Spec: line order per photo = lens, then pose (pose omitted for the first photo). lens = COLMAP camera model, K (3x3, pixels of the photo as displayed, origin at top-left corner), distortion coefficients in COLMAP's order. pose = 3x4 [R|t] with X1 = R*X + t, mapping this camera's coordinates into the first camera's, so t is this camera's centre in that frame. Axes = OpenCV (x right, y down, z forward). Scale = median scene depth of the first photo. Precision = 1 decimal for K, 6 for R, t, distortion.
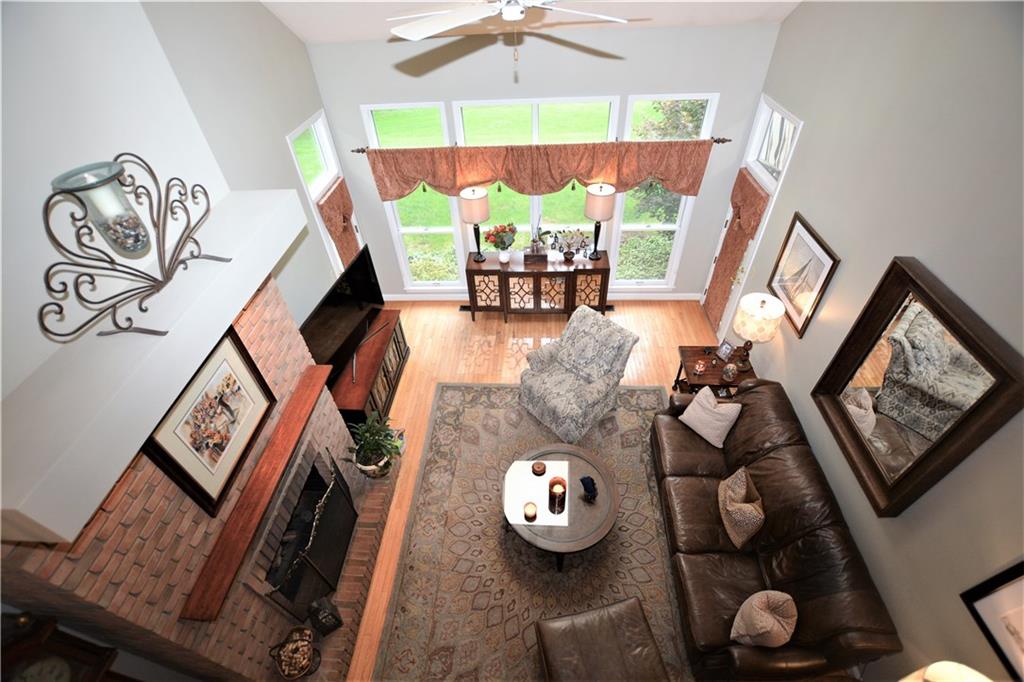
lens RADIAL K [[453.1, 0, 508.6], [0, 453.1, 340.4], [0, 0, 1]] dist [-0.021892, -0.000508]
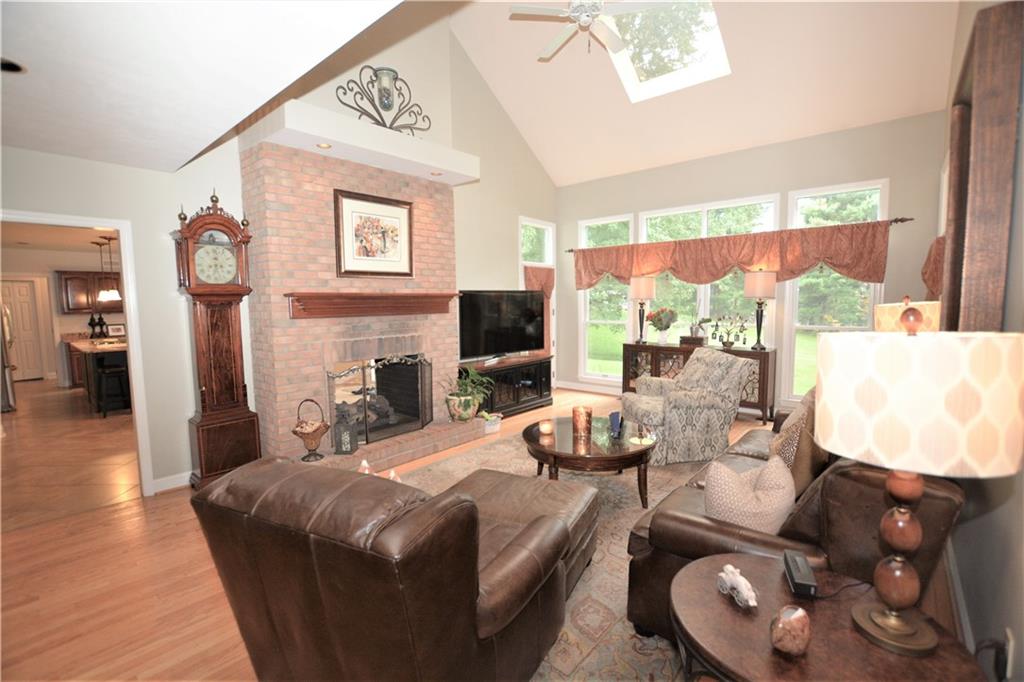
lens RADIAL K [[453.1, 0, 508.9], [0, 453.1, 340.4], [0, 0, 1]] dist [-0.021892, -0.000508]
pose [[0.790748, 0.094567, -0.604793, 0.386708], [-0.435847, 0.780723, -0.447782, 0.497744], [0.429831, 0.617680, 0.658572, 0.174880]]
